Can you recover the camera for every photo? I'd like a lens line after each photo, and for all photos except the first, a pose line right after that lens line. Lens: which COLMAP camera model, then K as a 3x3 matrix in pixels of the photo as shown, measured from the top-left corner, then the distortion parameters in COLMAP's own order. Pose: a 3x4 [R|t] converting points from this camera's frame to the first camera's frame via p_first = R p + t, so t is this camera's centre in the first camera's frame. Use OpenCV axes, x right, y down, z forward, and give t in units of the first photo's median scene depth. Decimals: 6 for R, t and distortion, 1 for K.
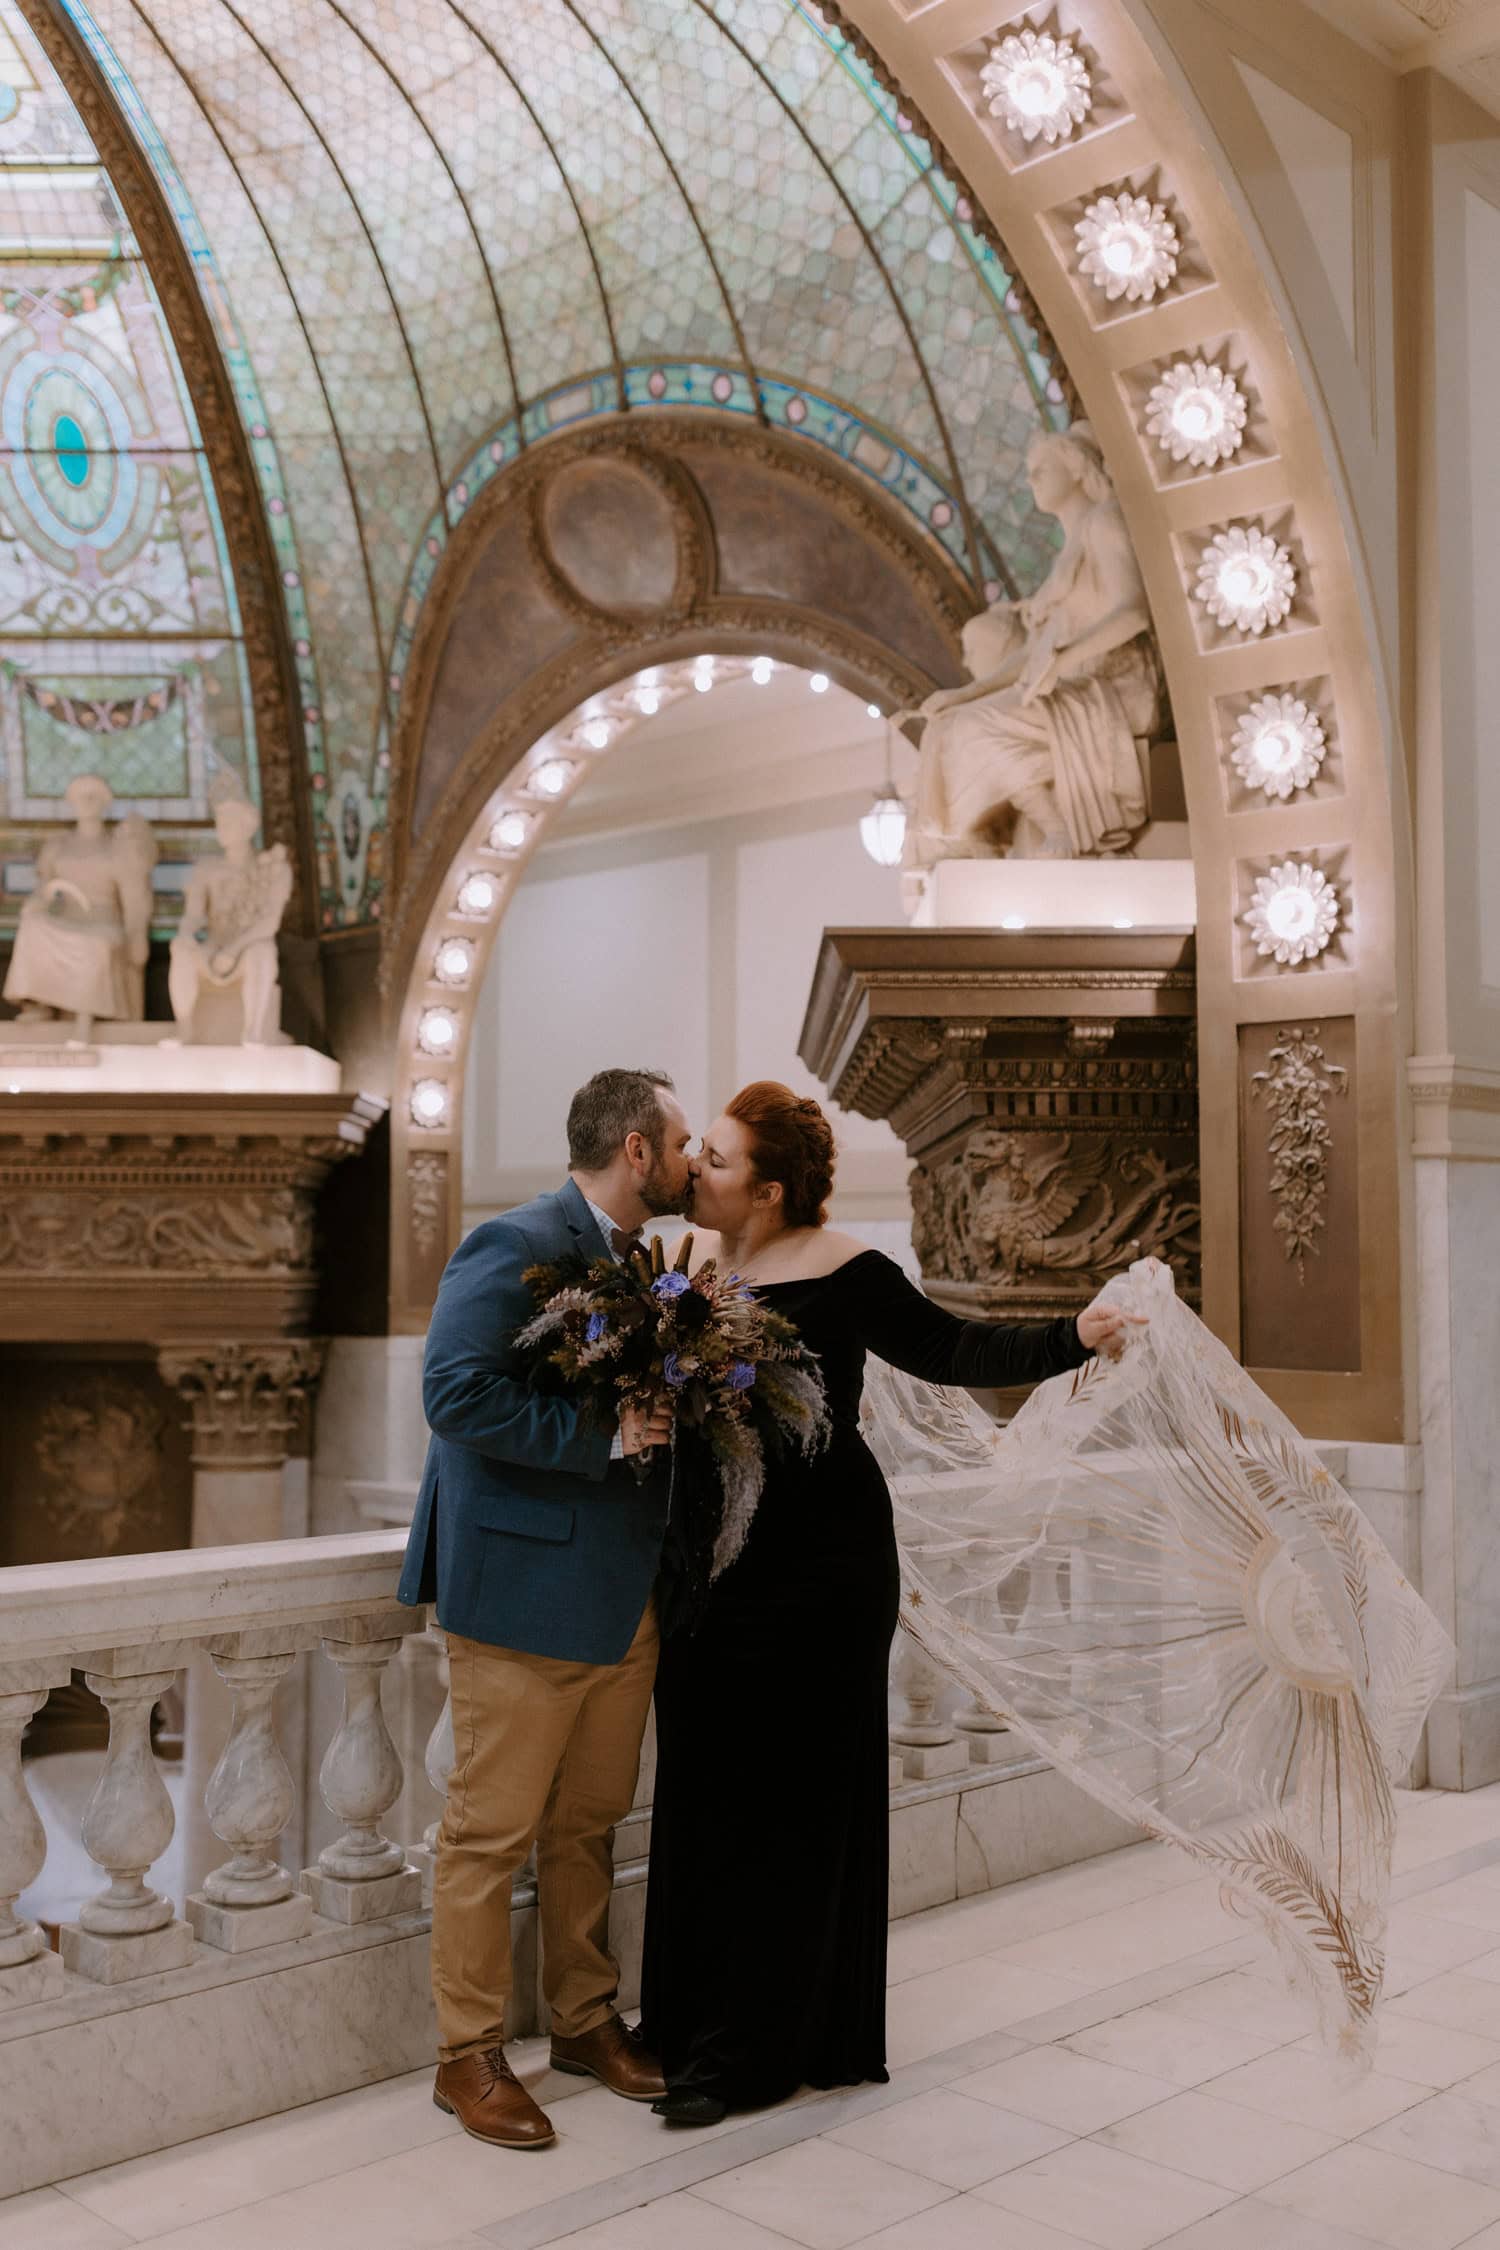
lens RADIAL K [[2165.5, 0, 750.0], [0, 2165.5, 1125.0], [0, 0, 1]] dist [0.004380, -0.006844]
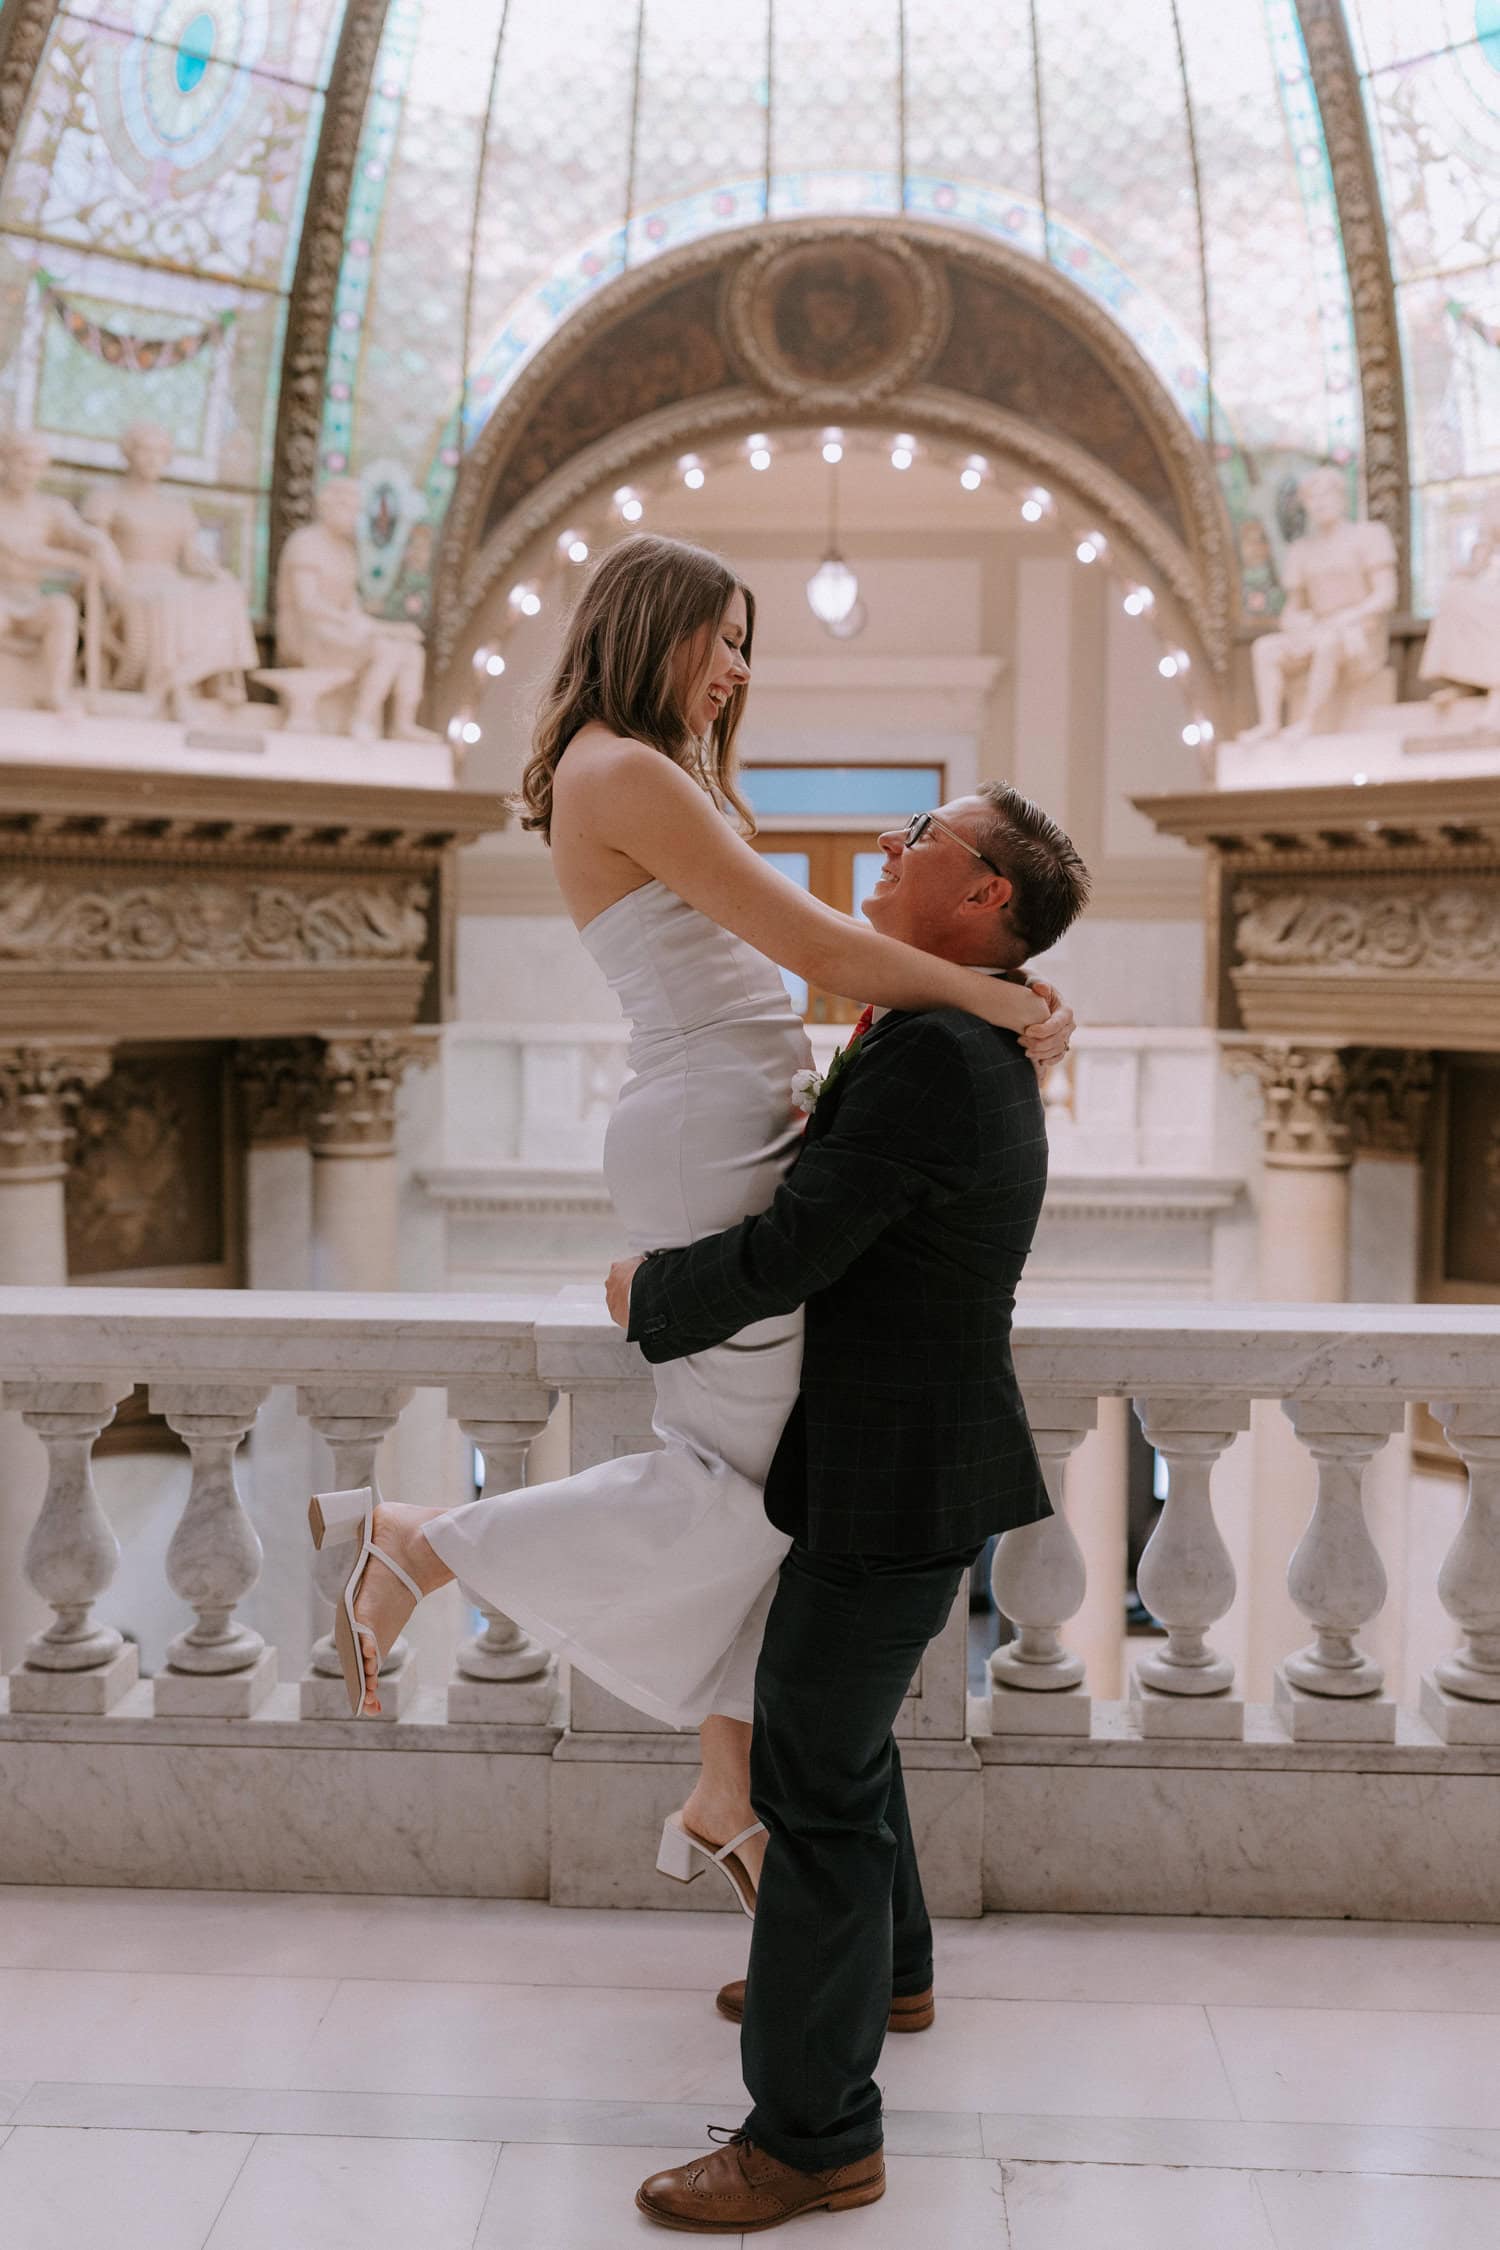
lens RADIAL K [[2165.5, 0, 750.0], [0, 2165.5, 1125.0], [0, 0, 1]] dist [0.004380, -0.006844]
pose [[0.674779, 0.060663, -0.735522, 0.155406], [0.044368, 0.991479, 0.122477, 0.004566], [0.736685, -0.115279, 0.666338, 0.145445]]
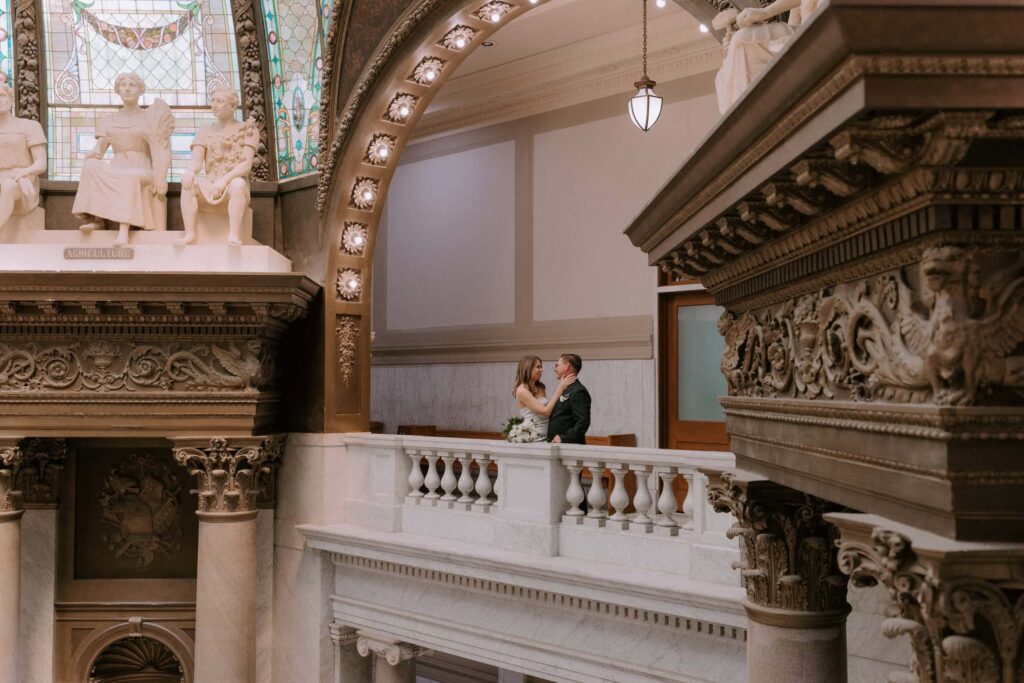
lens RADIAL K [[1018.2, 0, 512.0], [0, 1018.2, 341.5], [0, 0, 1]] dist [0.002843, 0.005761]
pose [[0.999812, -0.001503, 0.019355, -0.045722], [0.001125, 0.999809, 0.019532, 0.017726], [-0.019381, -0.019506, 0.999622, 0.266982]]
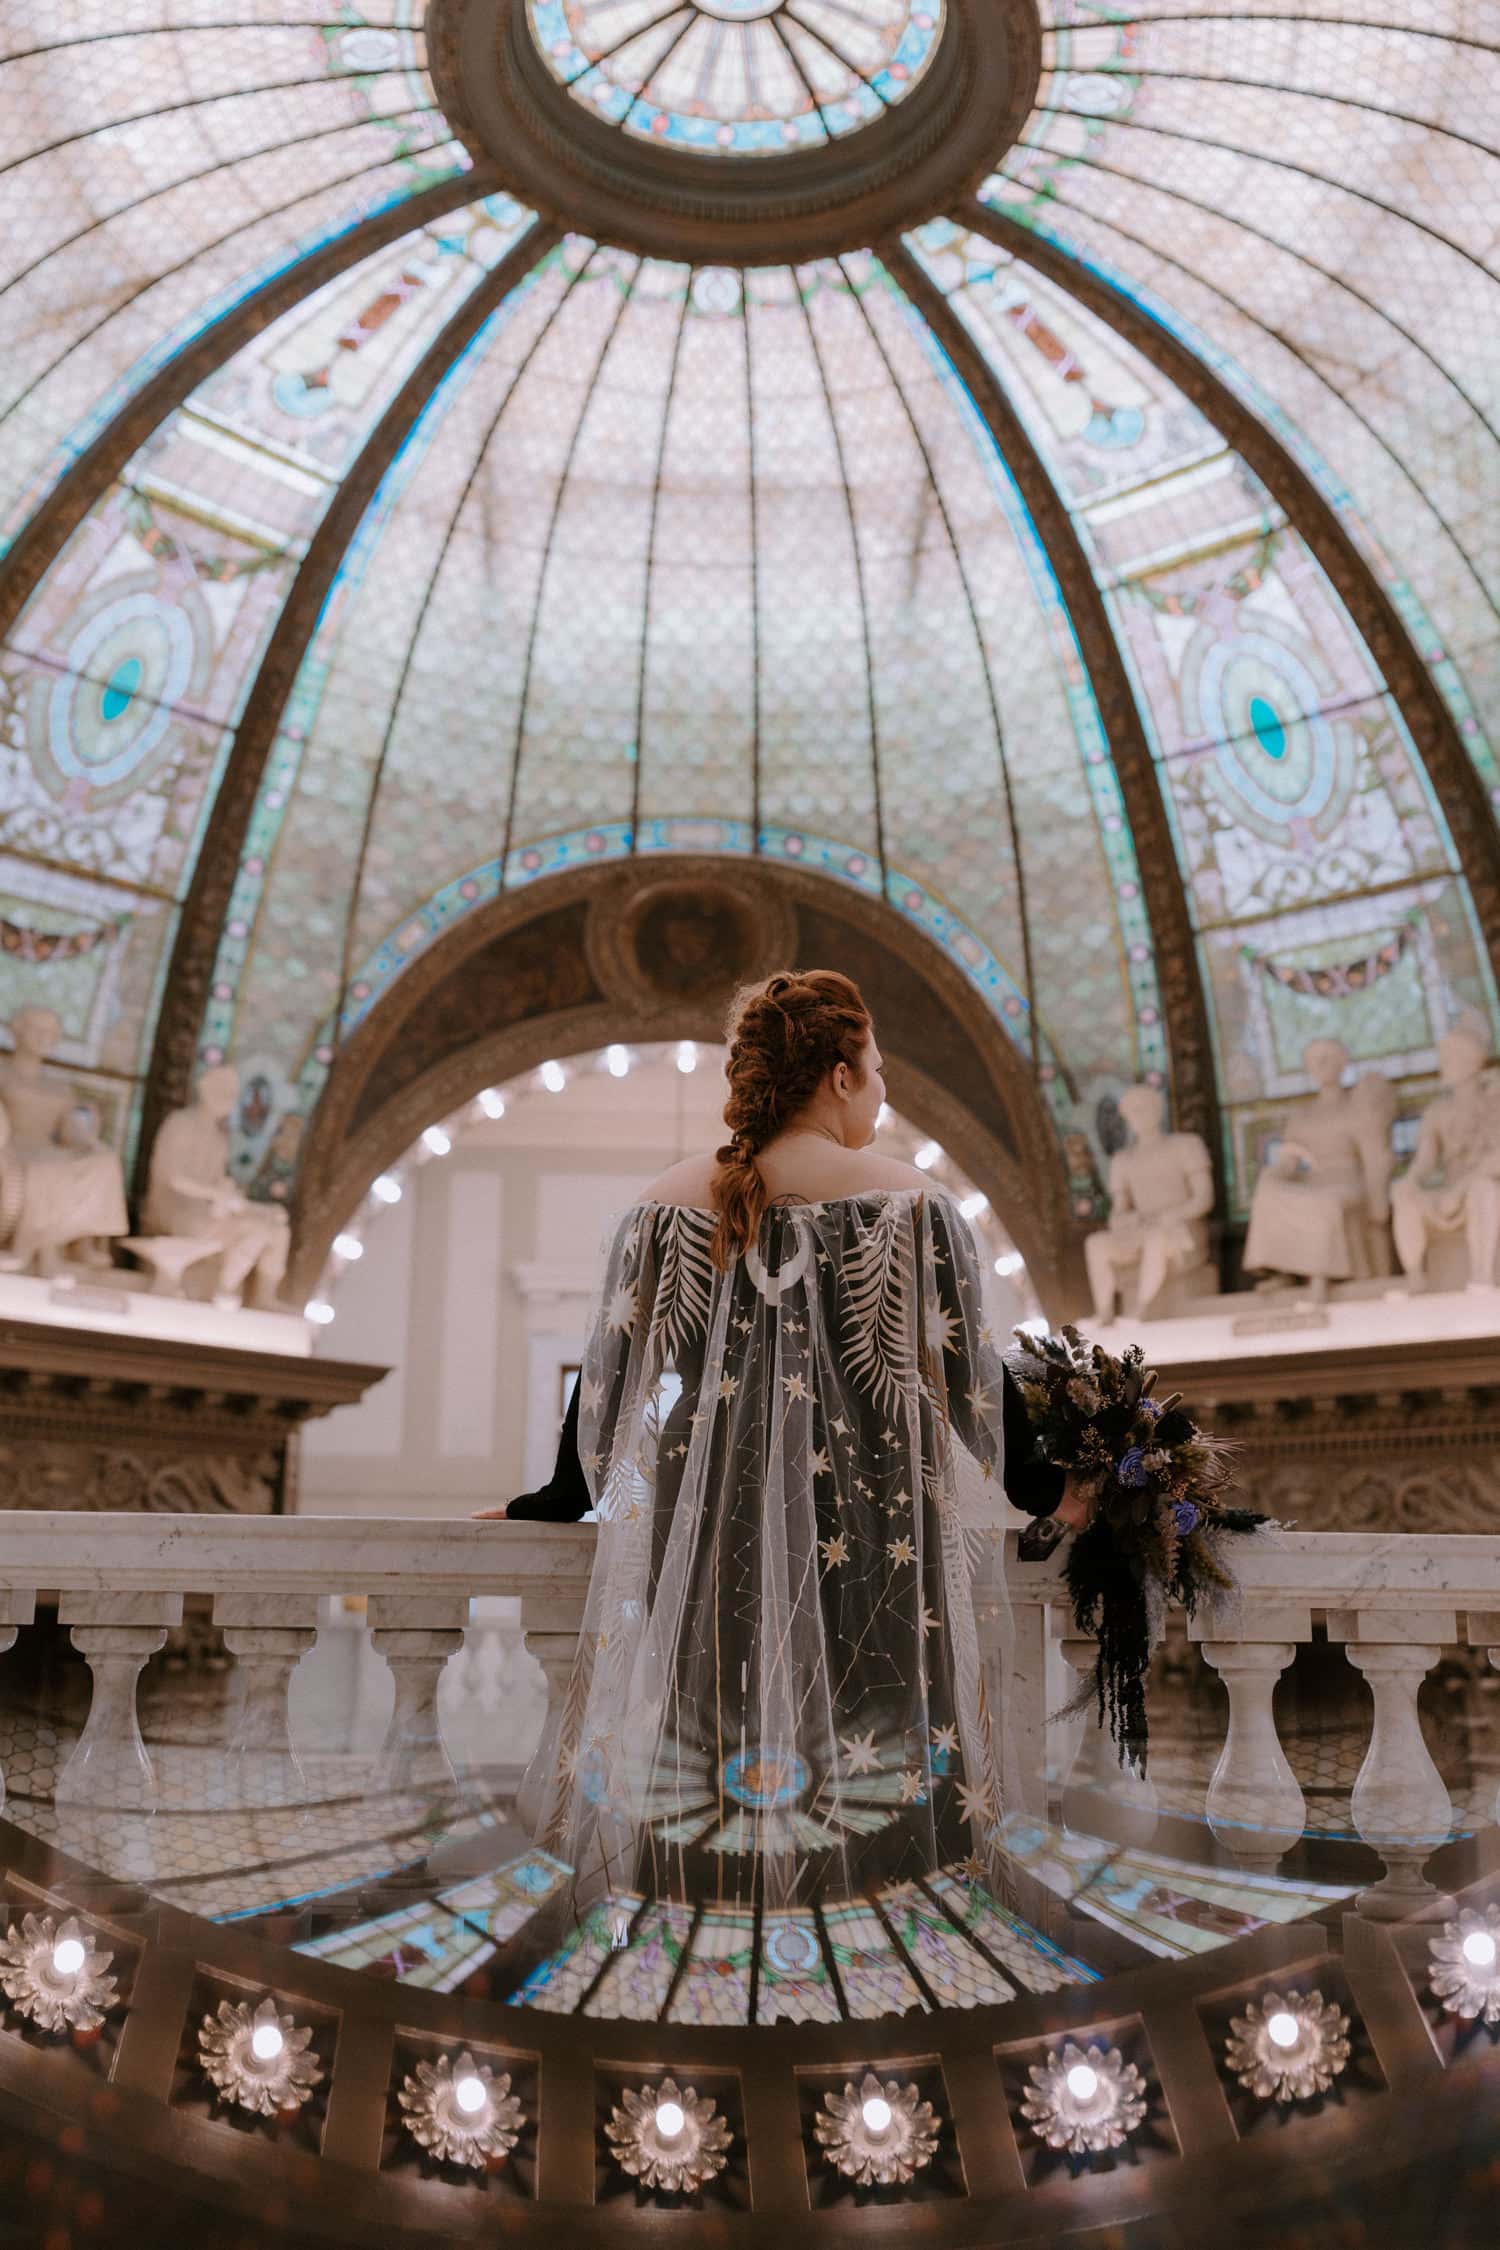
lens RADIAL K [[2165.5, 0, 750.0], [0, 2165.5, 1125.0], [0, 0, 1]] dist [0.004380, -0.006844]
pose [[0.744246, -0.149435, -0.650974, 0.140312], [0.032627, 0.981620, -0.188034, 0.054935], [0.667108, 0.118704, 0.735442, 0.112976]]
